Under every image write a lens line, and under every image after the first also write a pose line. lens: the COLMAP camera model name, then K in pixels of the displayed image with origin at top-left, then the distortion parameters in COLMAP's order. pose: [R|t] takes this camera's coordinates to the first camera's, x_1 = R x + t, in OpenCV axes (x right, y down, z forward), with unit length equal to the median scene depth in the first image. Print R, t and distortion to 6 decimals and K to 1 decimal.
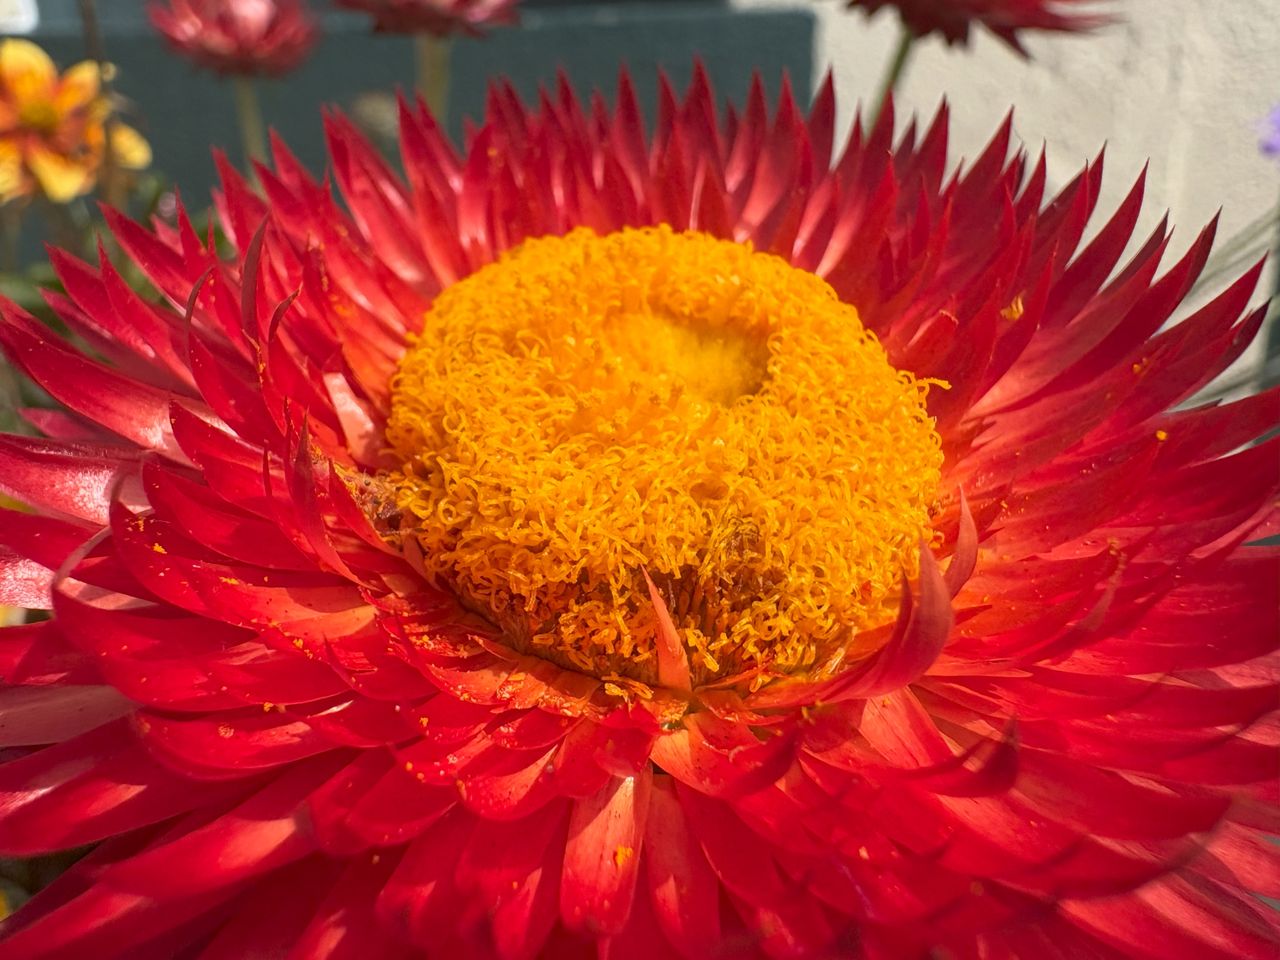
lens RADIAL K [[973.6, 0, 634.2], [0, 973.6, 478.0], [0, 0, 1]] dist [0.021676, -0.014021]
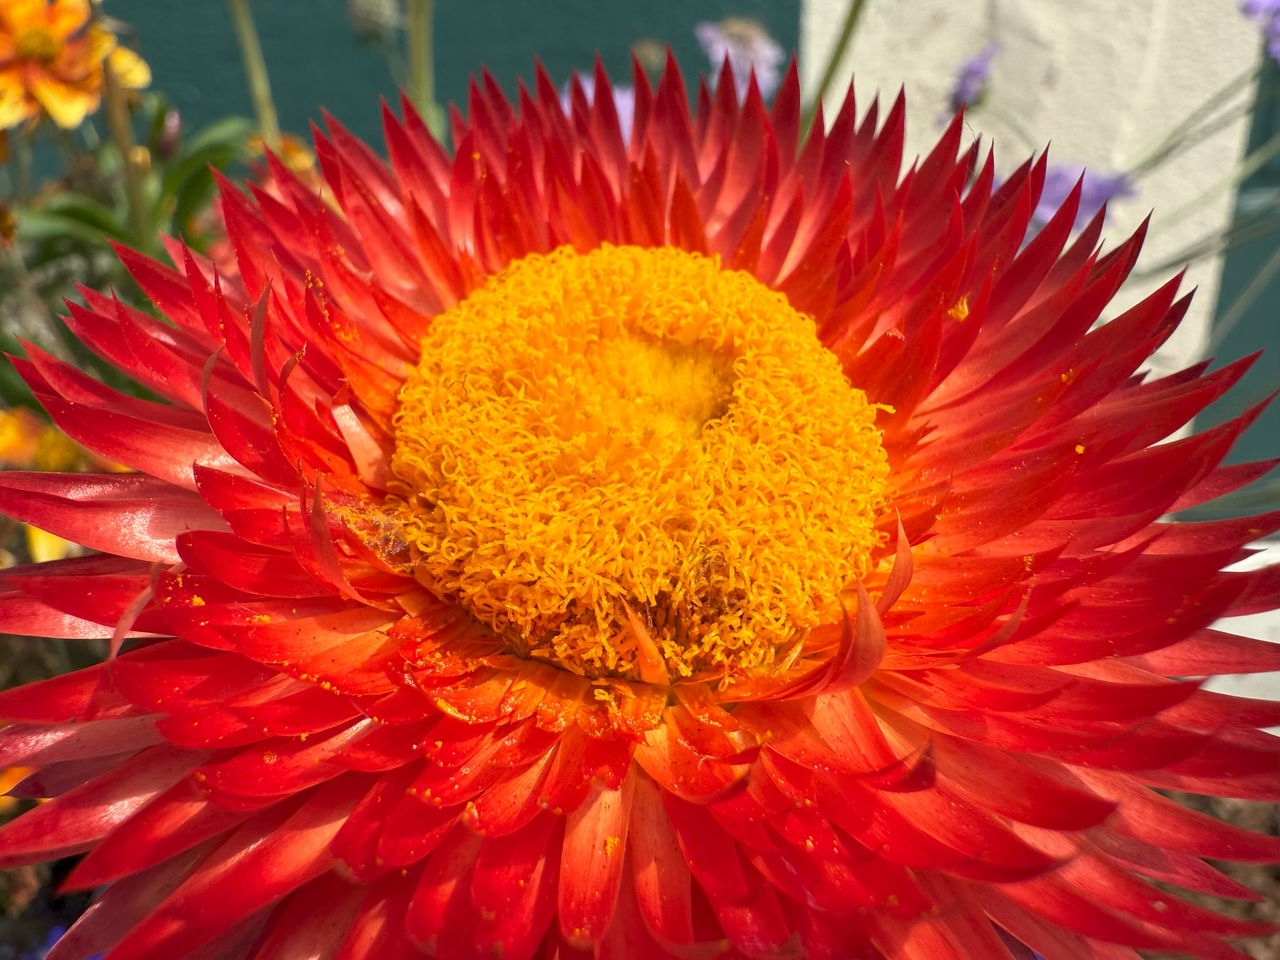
lens RADIAL K [[892.5, 0, 649.0], [0, 892.5, 482.6], [0, 0, 1]] dist [0.024476, -0.014470]
pose [[0.999461, -0.030637, 0.011823, 0.027840], [0.028609, 0.989080, 0.144574, -0.170150], [-0.016123, -0.144157, 0.989423, -0.021848]]
